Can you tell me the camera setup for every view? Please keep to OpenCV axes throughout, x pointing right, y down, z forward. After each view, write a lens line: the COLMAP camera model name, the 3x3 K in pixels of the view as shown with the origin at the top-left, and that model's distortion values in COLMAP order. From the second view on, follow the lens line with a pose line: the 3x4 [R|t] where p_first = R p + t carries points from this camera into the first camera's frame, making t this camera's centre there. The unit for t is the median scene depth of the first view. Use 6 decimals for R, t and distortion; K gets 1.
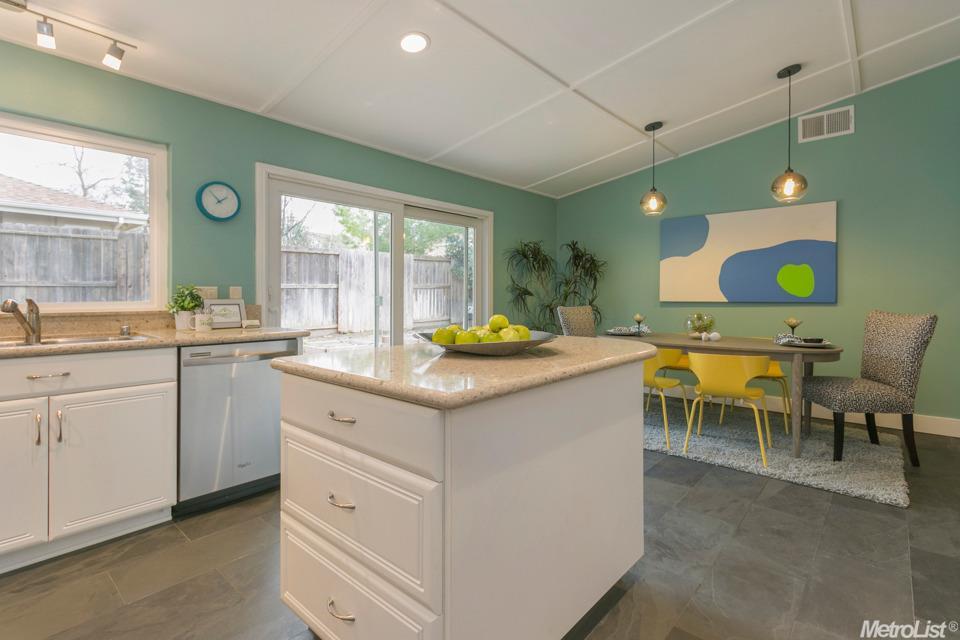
lens RADIAL K [[462.7, 0, 468.3], [0, 462.7, 293.3], [0, 0, 1]] dist [0.003394, 0.003684]
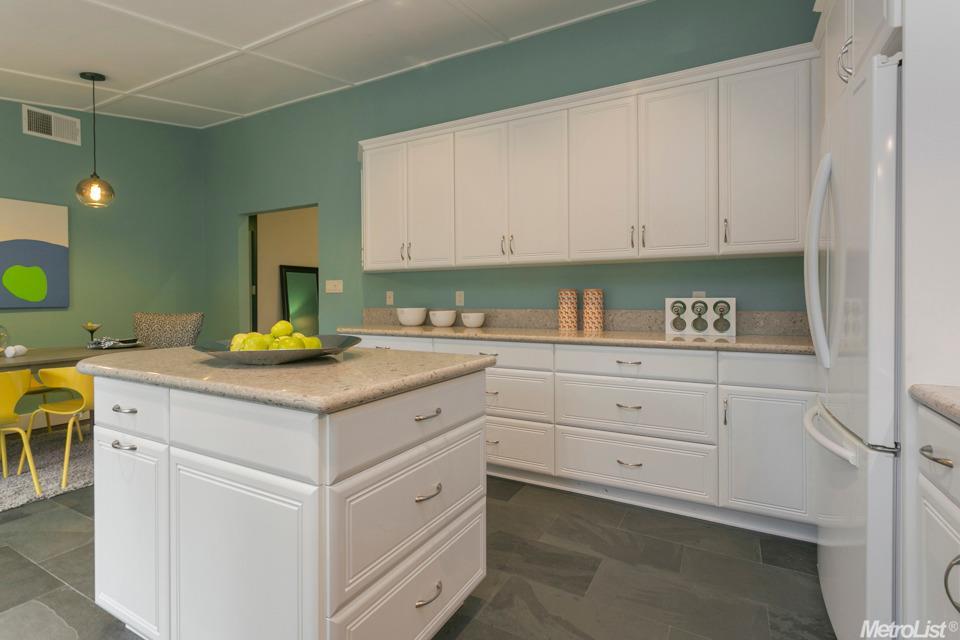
lens RADIAL K [[462.7, 0, 493.4], [0, 462.7, 298.1], [0, 0, 1]] dist [0.003394, 0.003684]
pose [[-0.257880, -0.001398, 0.966176, -0.204881], [0.001582, 0.999997, 0.001870, -0.000050], [-0.966176, 0.002010, -0.257877, 0.173043]]
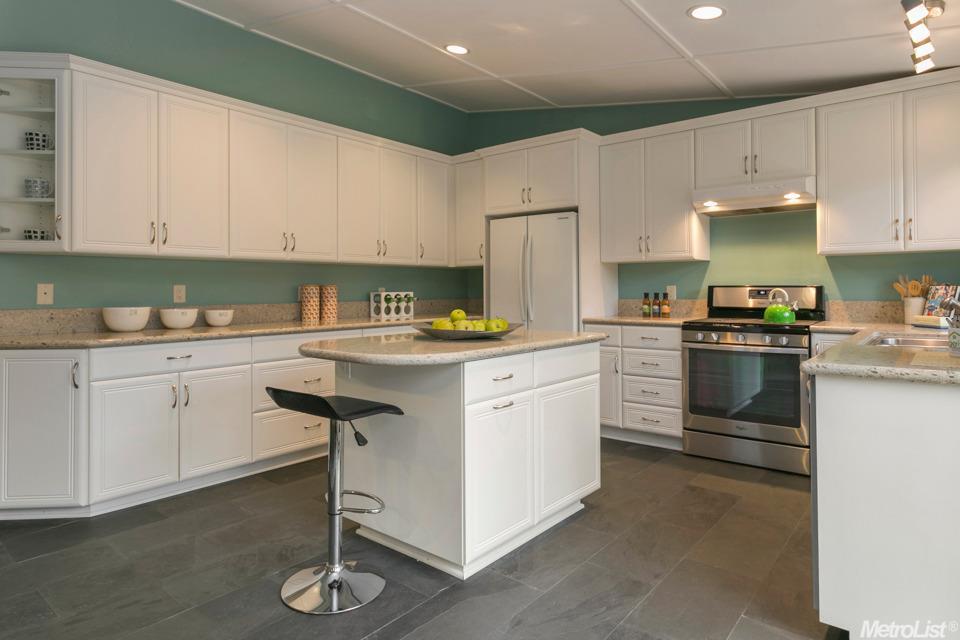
lens RADIAL K [[530.5, 0, 469.7], [0, 530.5, 281.7], [0, 0, 1]] dist [-0.012614, -0.000274]
pose [[-0.999252, 0.000447, -0.038655, 0.018033], [0.000996, 0.999899, -0.014189, -0.002250], [0.038645, -0.014217, -0.999152, 0.515382]]
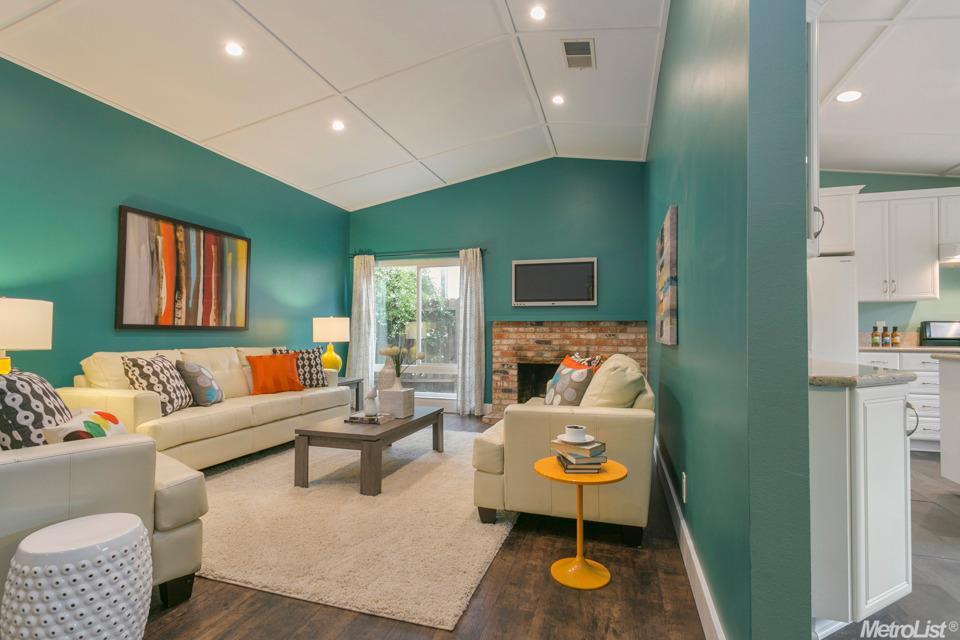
lens RADIAL K [[462.7, 0, 482.0], [0, 462.7, 328.5], [0, 0, 1]] dist [0.003394, 0.003684]
pose [[-0.903236, -0.005640, -0.429106, 0.489198], [-0.001498, 0.999949, -0.009989, 0.009763], [0.429141, -0.008379, -0.903199, 0.303619]]
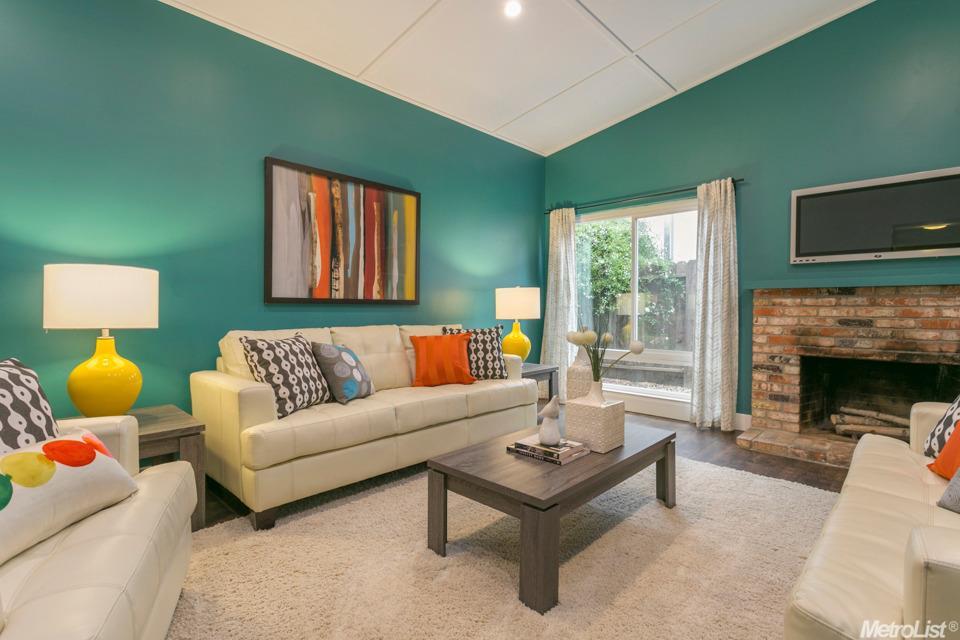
lens RADIAL K [[462.7, 0, 477.9], [0, 462.7, 312.8], [0, 0, 1]] dist [0.003394, 0.003684]
pose [[-0.999764, -0.000526, 0.021714, 0.433663], [-0.000296, 0.999944, 0.010603, 0.010154], [-0.021719, 0.010594, -0.999708, 0.136039]]
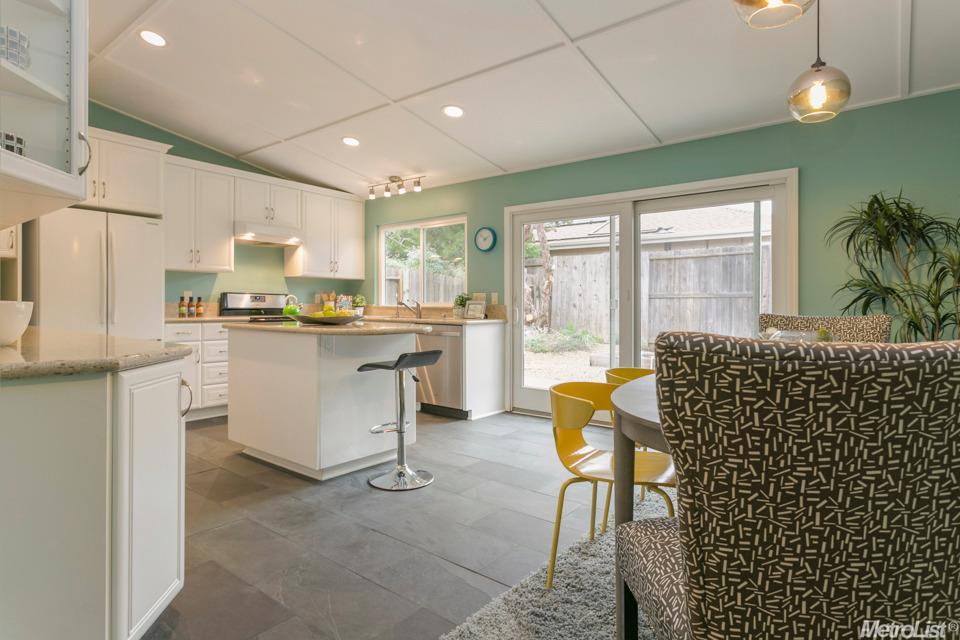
lens RADIAL K [[515.3, 0, 468.8], [0, 515.3, 302.7], [0, 0, 1]] dist [-0.004457, 0.000102]
pose [[0.056847, -0.005247, -0.998369, 0.438079], [-0.004210, 0.999976, -0.005495, 0.010065], [0.998374, 0.004515, 0.056823, 0.300273]]
